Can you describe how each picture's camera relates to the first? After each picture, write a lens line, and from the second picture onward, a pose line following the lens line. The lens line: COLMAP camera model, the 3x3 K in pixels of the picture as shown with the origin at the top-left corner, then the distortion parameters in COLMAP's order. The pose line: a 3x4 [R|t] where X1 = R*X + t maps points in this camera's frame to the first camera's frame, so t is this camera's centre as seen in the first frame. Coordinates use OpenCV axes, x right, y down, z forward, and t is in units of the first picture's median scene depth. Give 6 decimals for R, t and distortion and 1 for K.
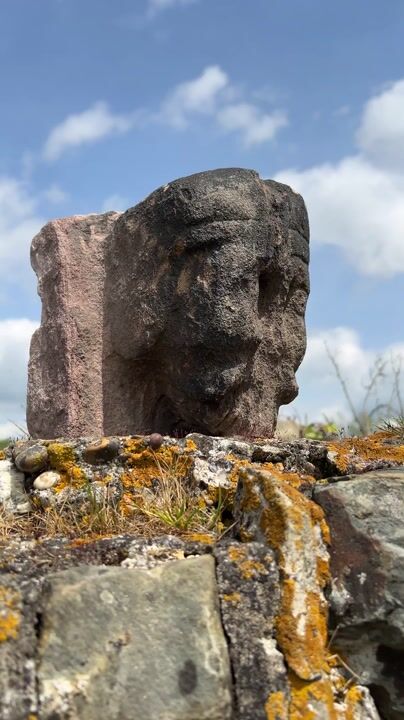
lens RADIAL K [[624.3, 0, 198.5], [0, 624.3, 369.9], [0, 0, 1]] dist [0.088435, -0.191324]
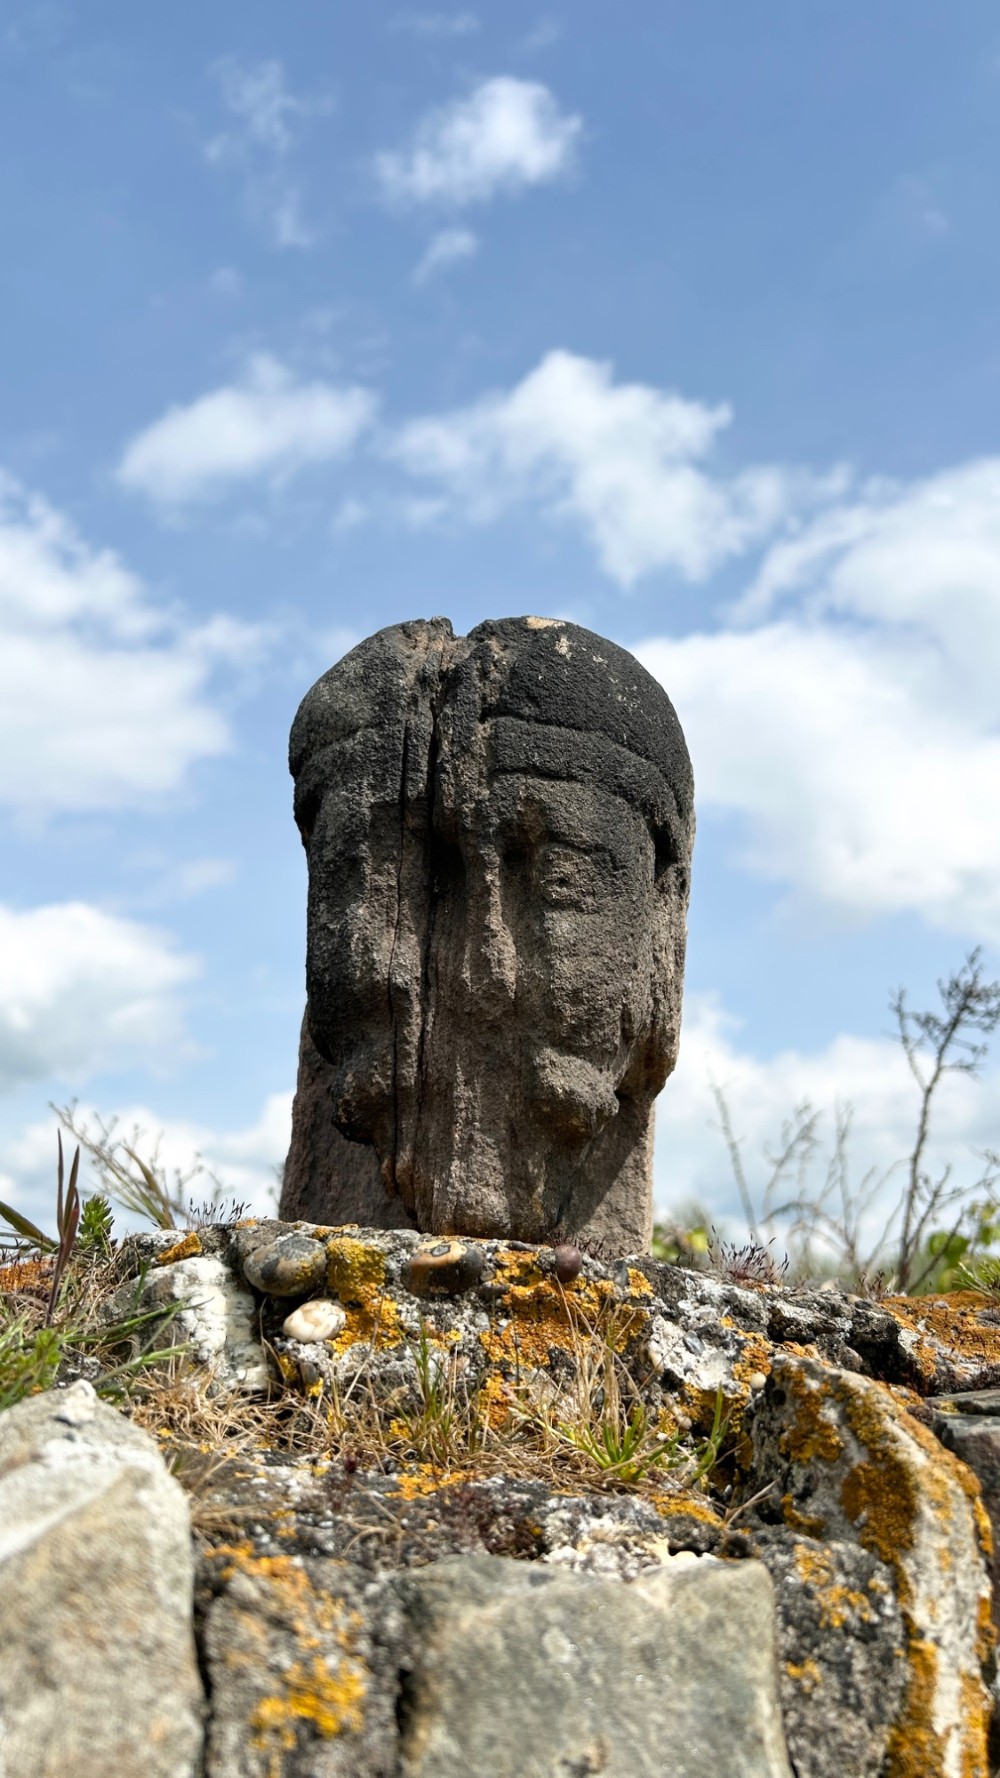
lens RADIAL K [[1324.9, 0, 500.0], [0, 1324.9, 889.0], [0, 0, 1]] dist [-0.000994, -0.001180]
pose [[0.984913, 0.154951, 0.077045, -0.283222], [-0.142856, 0.979308, -0.143348, -0.006934], [-0.097663, 0.130179, 0.986669, 0.042229]]
